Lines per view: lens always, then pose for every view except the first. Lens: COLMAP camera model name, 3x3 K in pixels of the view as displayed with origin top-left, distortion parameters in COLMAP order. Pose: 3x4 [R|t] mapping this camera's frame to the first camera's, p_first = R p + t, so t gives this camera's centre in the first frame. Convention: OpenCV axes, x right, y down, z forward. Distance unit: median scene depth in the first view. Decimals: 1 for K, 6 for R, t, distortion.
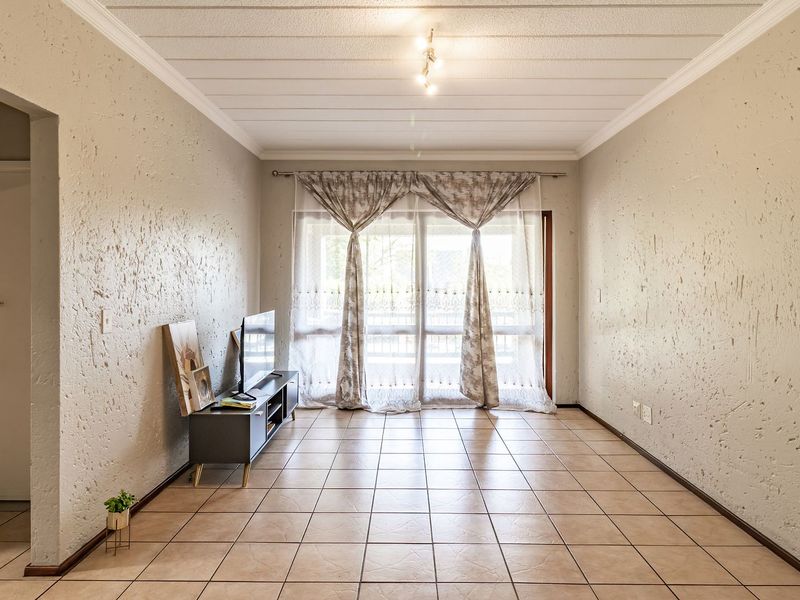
lens RADIAL K [[507.3, 0, 400.7], [0, 507.3, 281.9], [0, 0, 1]] dist [0.002064, 0.002953]
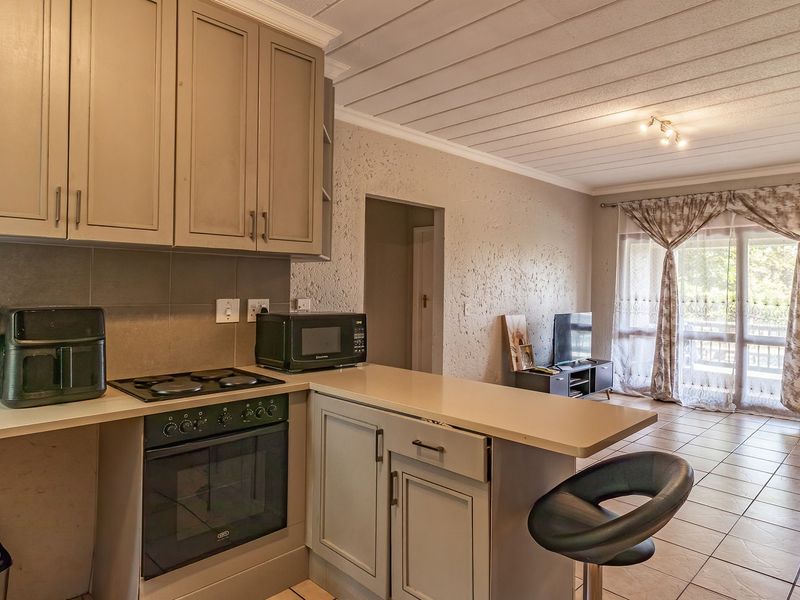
lens RADIAL K [[507.3, 0, 400.7], [0, 507.3, 281.9], [0, 0, 1]] dist [0.002064, 0.002953]
pose [[0.716353, 0.002796, -0.697732, 0.280697], [-0.015958, 0.999796, -0.012377, 0.000978], [0.697556, 0.020001, 0.716252, -0.262342]]
